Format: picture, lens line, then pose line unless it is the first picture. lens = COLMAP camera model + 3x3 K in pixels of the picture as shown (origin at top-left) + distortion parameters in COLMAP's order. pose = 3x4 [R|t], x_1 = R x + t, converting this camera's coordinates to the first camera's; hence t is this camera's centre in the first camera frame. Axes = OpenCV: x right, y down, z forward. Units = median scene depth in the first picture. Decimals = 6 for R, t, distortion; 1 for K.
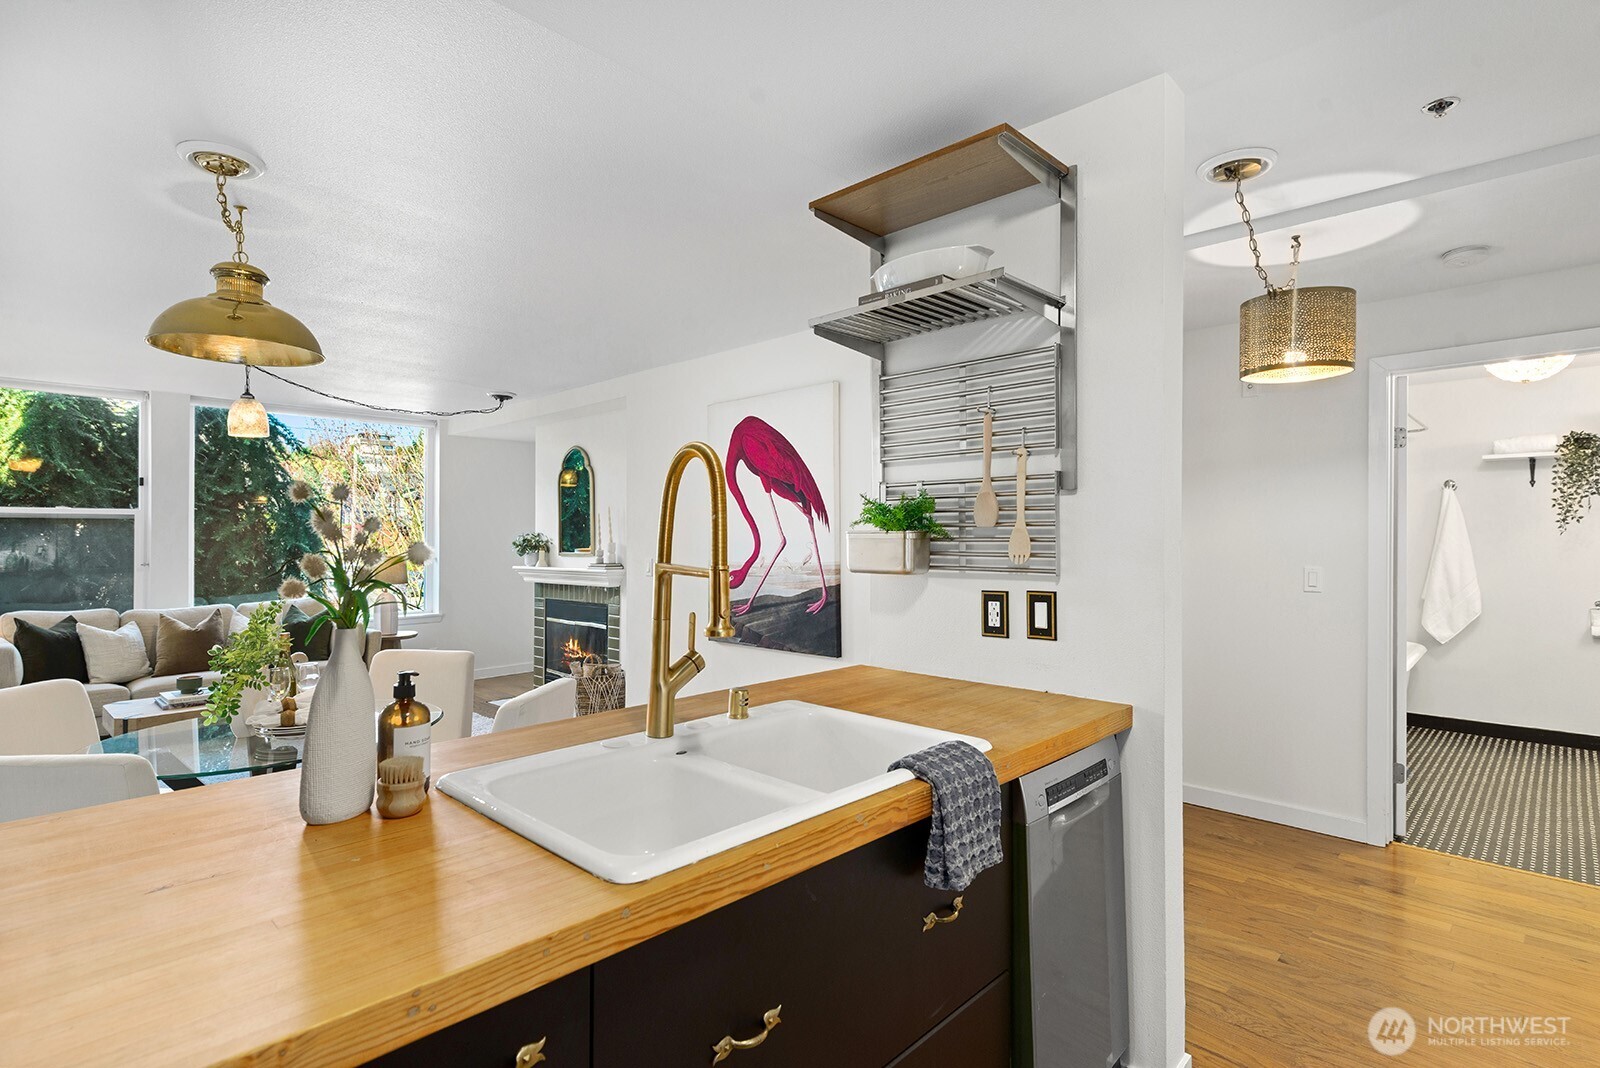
lens RADIAL K [[799.2, 0, 800.0], [0, 799.2, 534.0], [0, 0, 1]] dist [0.002910, 0.000174]
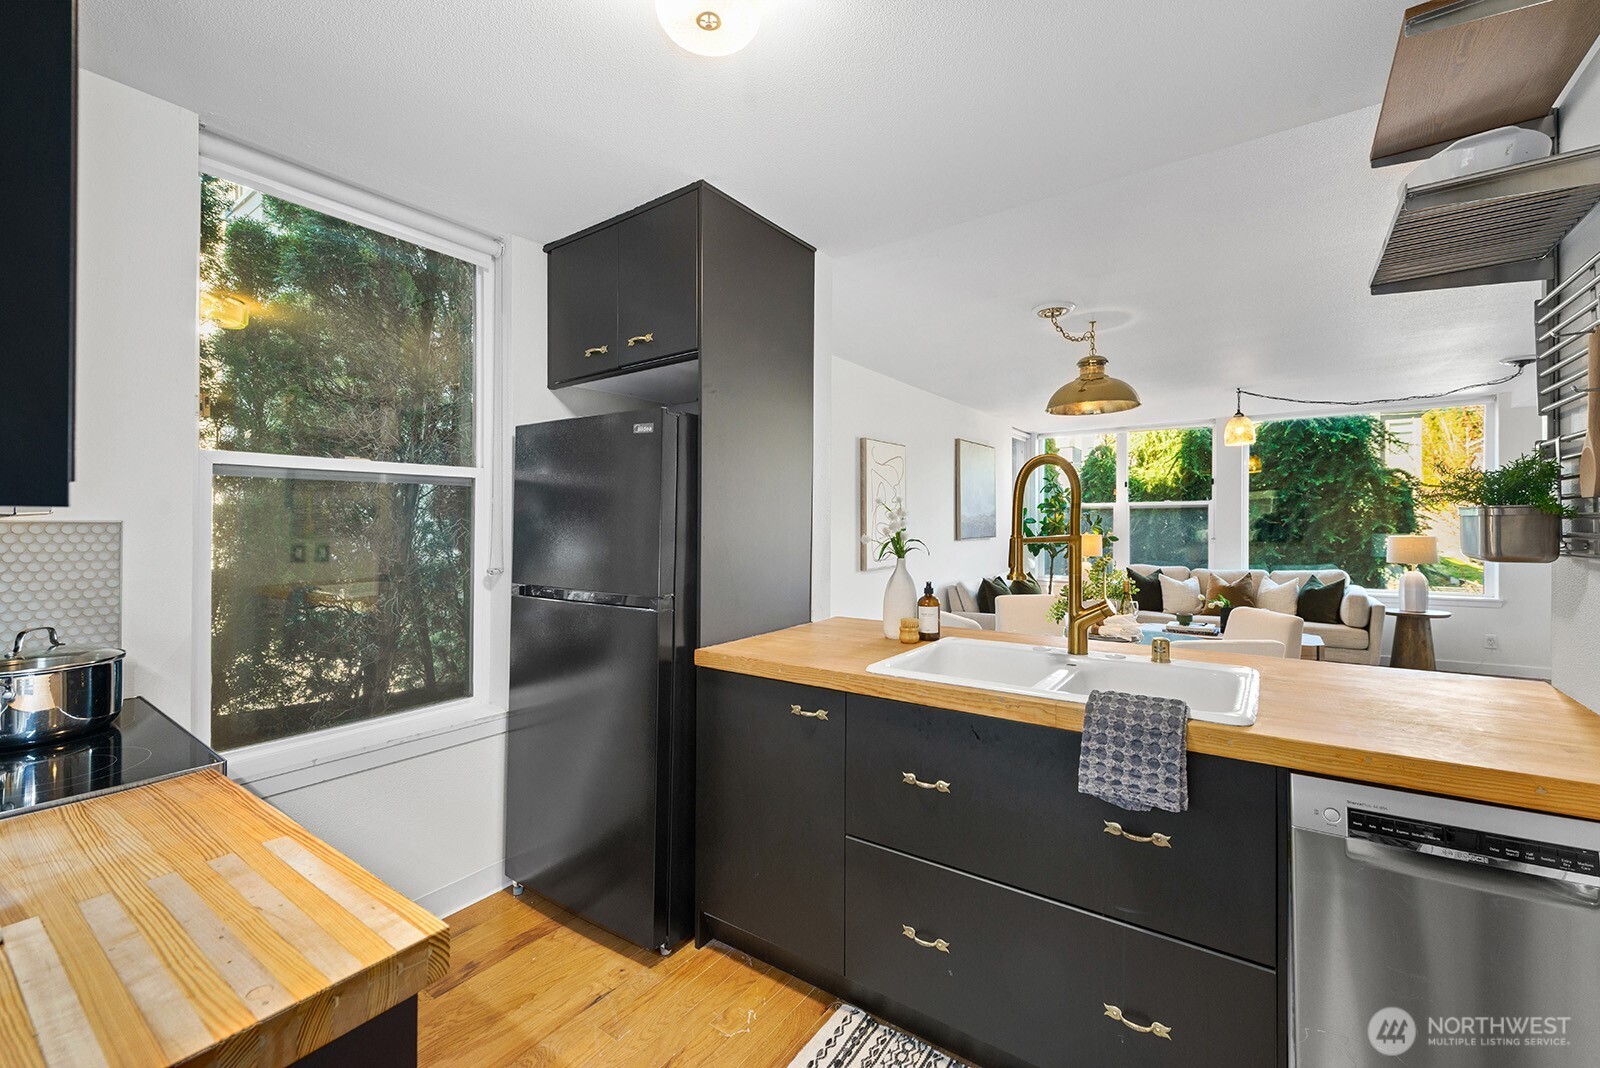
lens RADIAL K [[666.6, 0, 806.4], [0, 666.6, 524.1], [0, 0, 1]] dist [0.010918, -0.000013]
pose [[0.150081, 0.000521, -0.988674, 0.267757], [0.008990, 0.999958, 0.001892, 0.002450], [0.988633, -0.009172, 0.150070, 0.091841]]
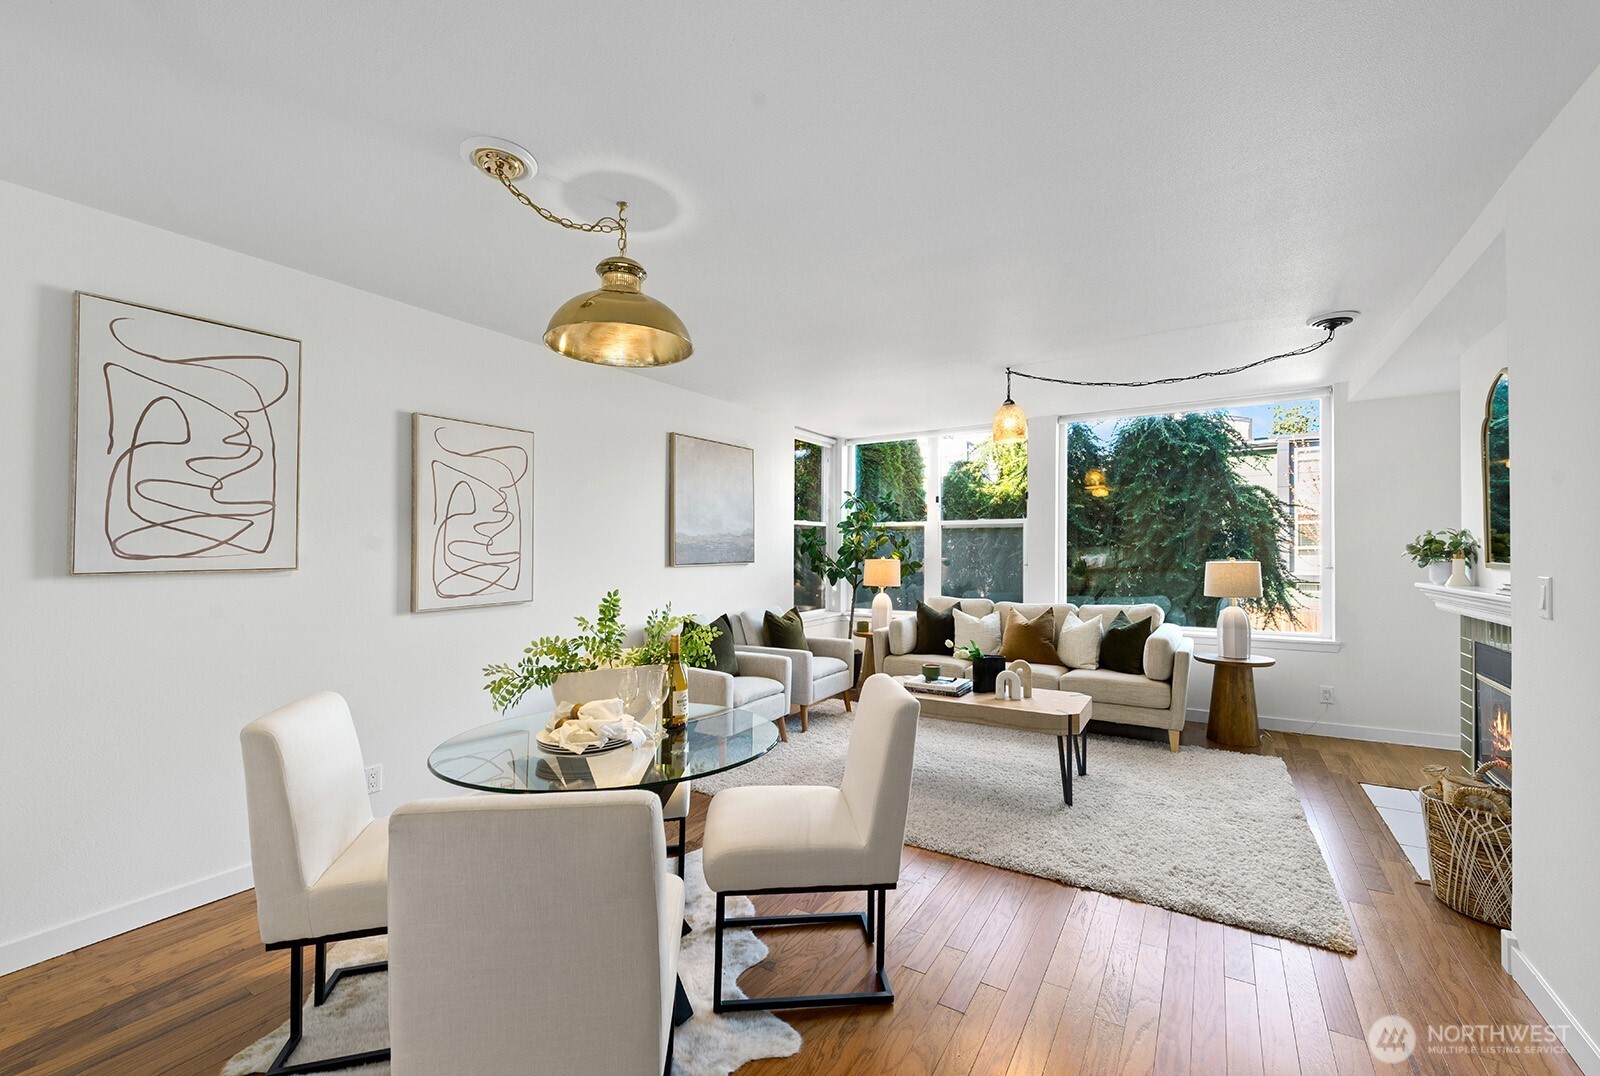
lens RADIAL K [[665.0, 0, 801.4], [0, 665.0, 544.1], [0, 0, 1]] dist [0.013457, 0.000079]
pose [[0.210947, -0.006354, -0.977477, 0.076160], [0.004675, 0.999974, -0.005491, 0.010871], [0.977486, -0.003411, 0.210971, 0.472057]]
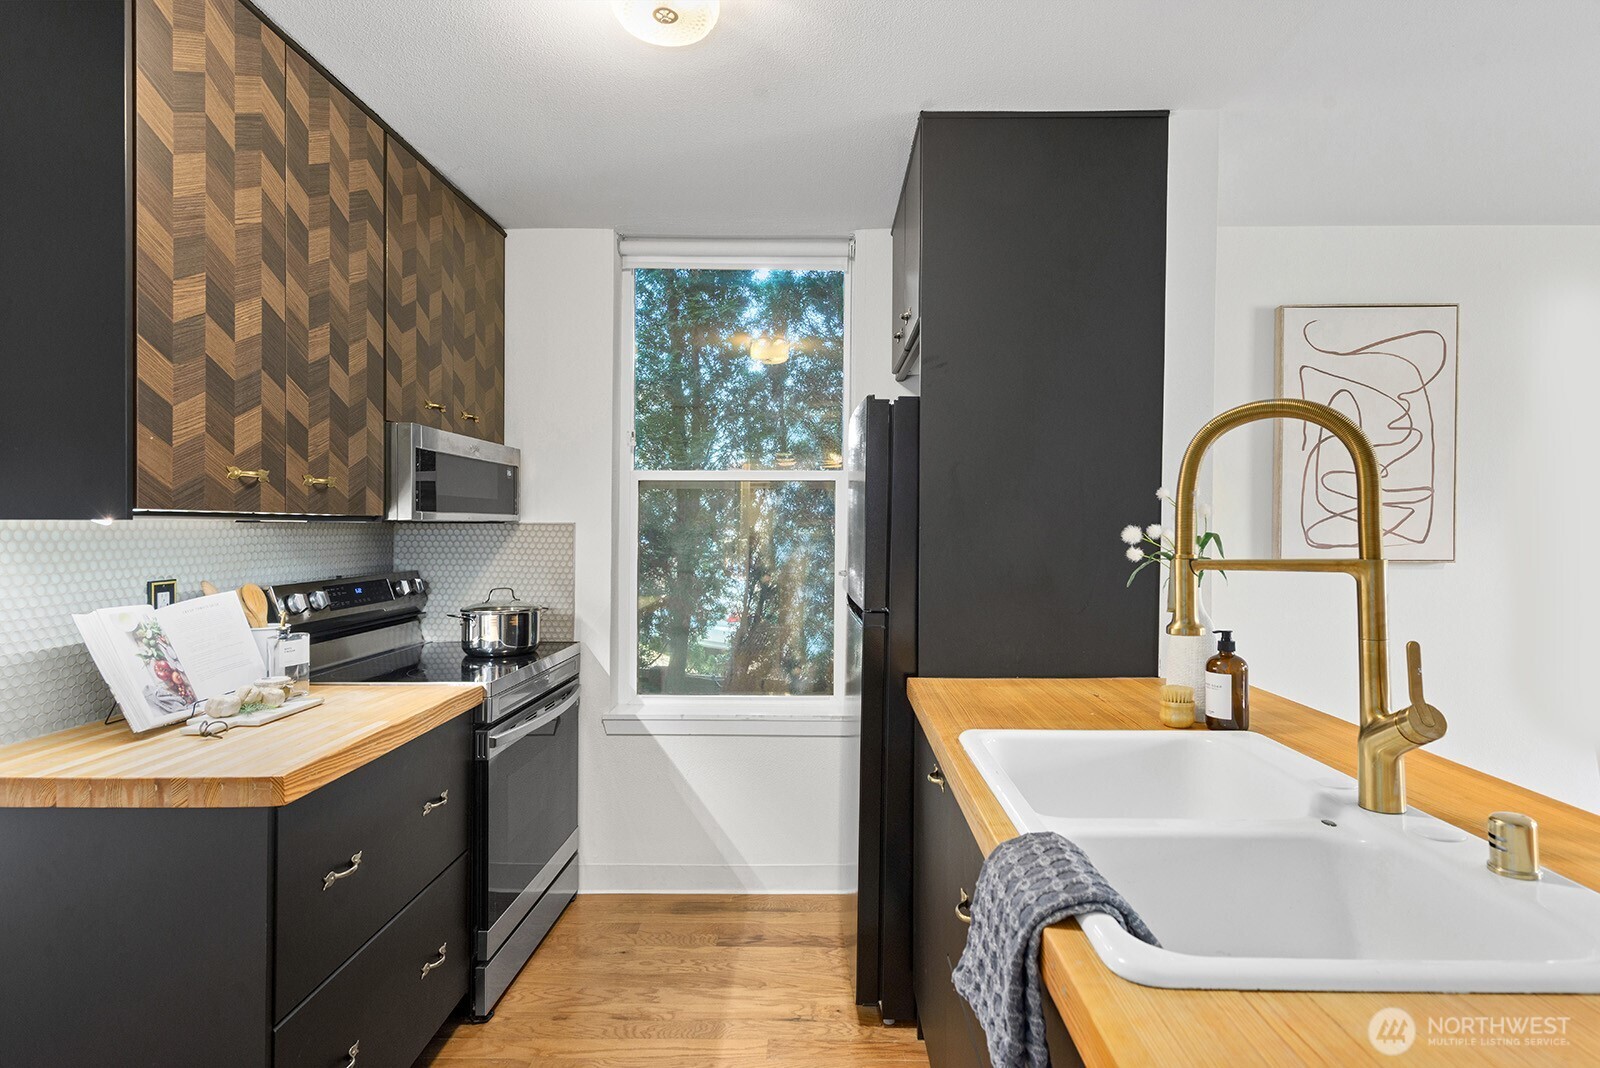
lens RADIAL K [[826.6, 0, 810.9], [0, 826.6, 524.4], [0, 0, 1]] dist [0.002708, -0.000184]
pose [[-0.733617, -0.000348, -0.679563, 0.187326], [0.002360, 0.999993, -0.003059, 0.001874], [0.679559, -0.003848, -0.733611, 0.334101]]
